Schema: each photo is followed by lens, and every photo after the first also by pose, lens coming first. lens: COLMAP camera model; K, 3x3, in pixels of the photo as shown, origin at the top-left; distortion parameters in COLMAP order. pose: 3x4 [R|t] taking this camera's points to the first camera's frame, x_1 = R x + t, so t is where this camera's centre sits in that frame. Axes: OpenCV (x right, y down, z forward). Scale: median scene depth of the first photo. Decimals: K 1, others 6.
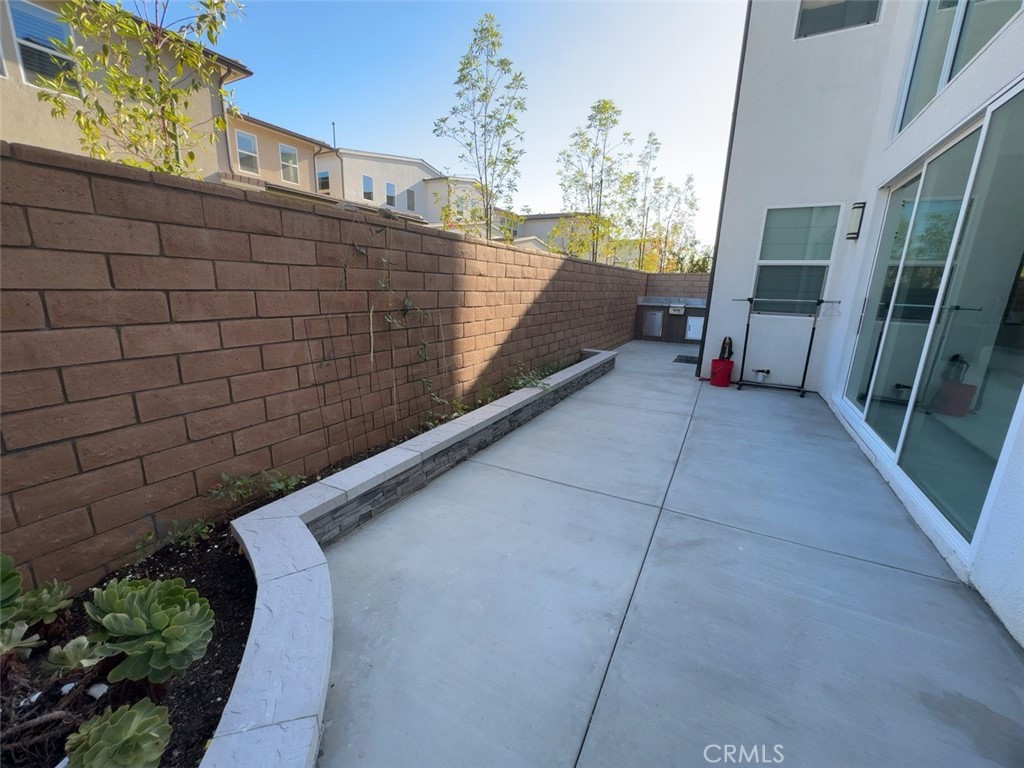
lens RADIAL K [[412.9, 0, 513.4], [0, 412.9, 387.7], [0, 0, 1]] dist [-0.002829, -0.000572]
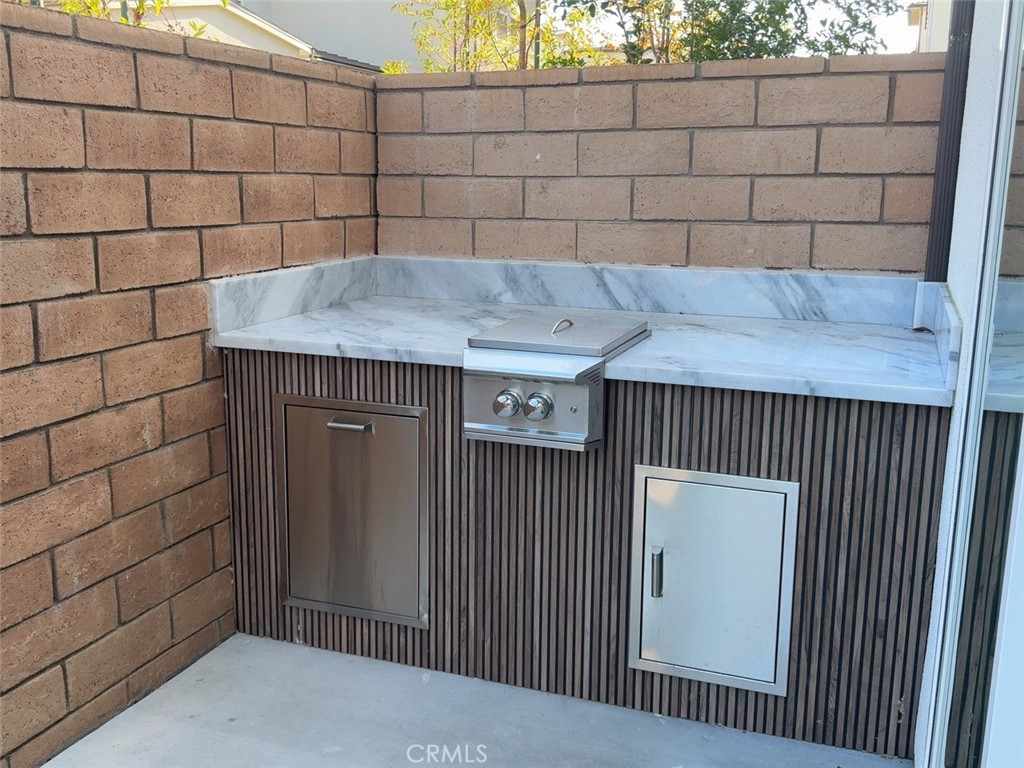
lens RADIAL K [[974.6, 0, 512.0], [0, 974.6, 384.0], [0, 0, 1]] dist [0.155797, -0.327171]
pose [[0.990912, -0.044496, 0.126938, 0.165230], [0.048356, 0.998452, -0.027491, -0.085337], [-0.125518, 0.033379, 0.991530, 0.347340]]
